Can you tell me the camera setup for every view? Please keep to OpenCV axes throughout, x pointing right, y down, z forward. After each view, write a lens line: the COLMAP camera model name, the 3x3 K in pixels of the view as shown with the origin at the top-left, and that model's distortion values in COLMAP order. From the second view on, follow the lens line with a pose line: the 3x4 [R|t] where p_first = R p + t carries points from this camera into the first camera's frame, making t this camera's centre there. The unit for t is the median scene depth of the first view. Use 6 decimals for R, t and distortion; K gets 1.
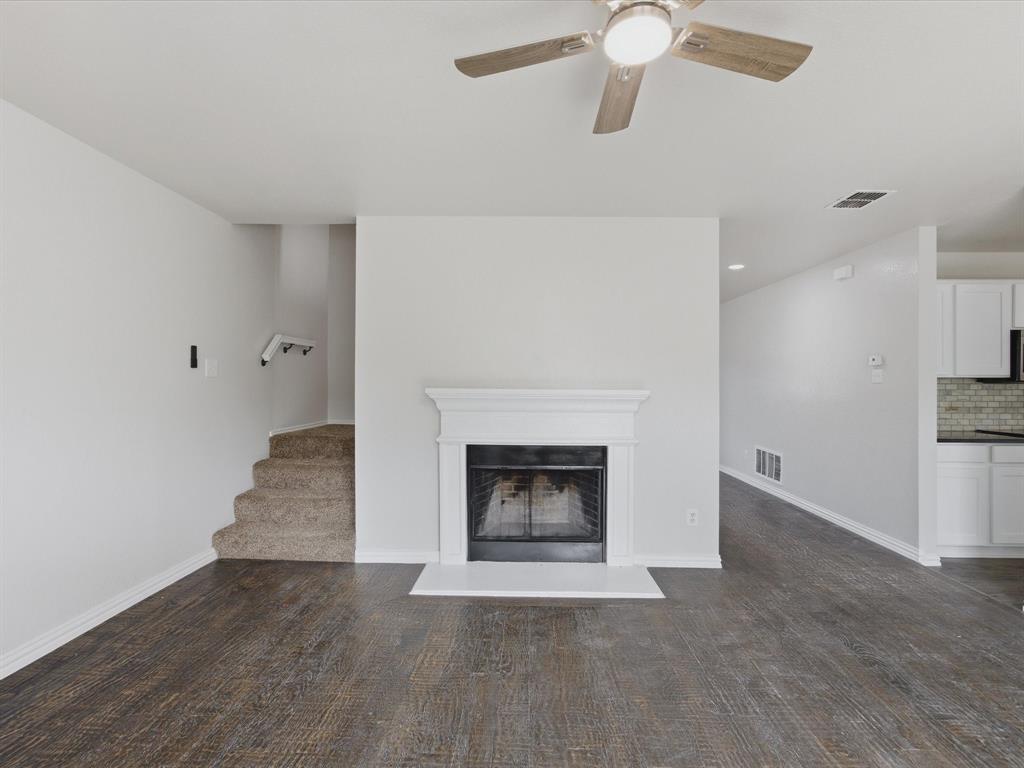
lens RADIAL K [[490.3, 0, 519.1], [0, 490.3, 379.6], [0, 0, 1]] dist [-0.027073, 0.006354]
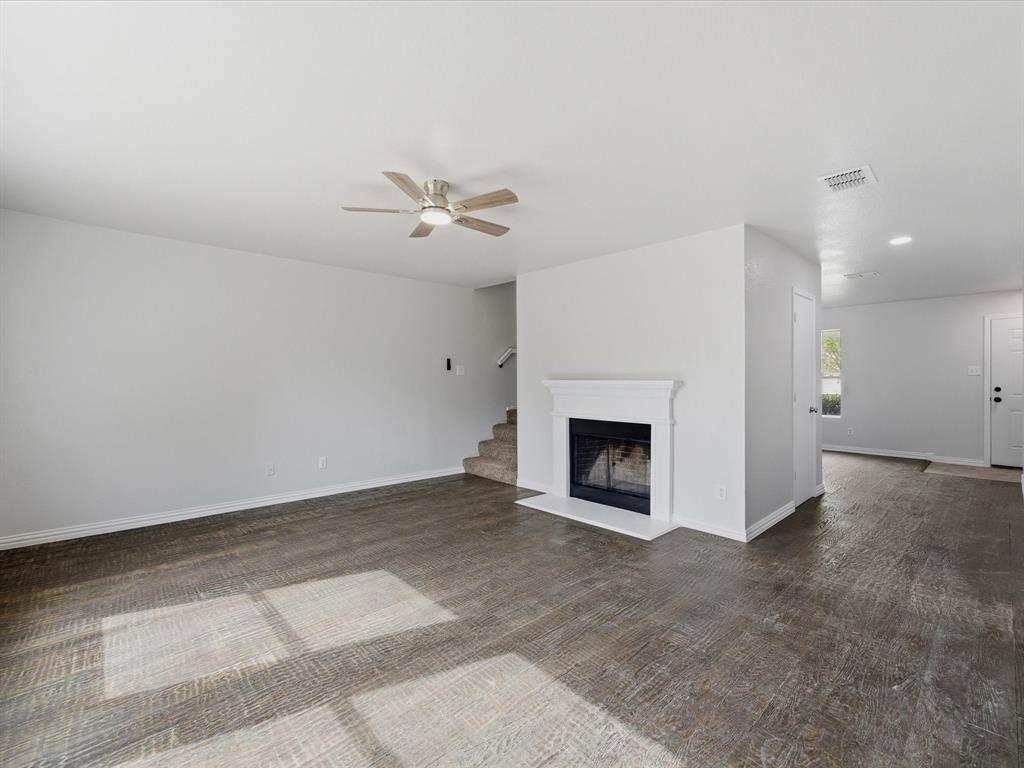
lens RADIAL K [[444.3, 0, 511.0], [0, 444.3, 382.4], [0, 0, 1]] dist [-0.016030, 0.004542]
pose [[0.707862, -0.001925, -0.706348, 0.705263], [0.013044, 0.999861, 0.010348, 0.008126], [0.706230, -0.016539, 0.707789, -0.073967]]
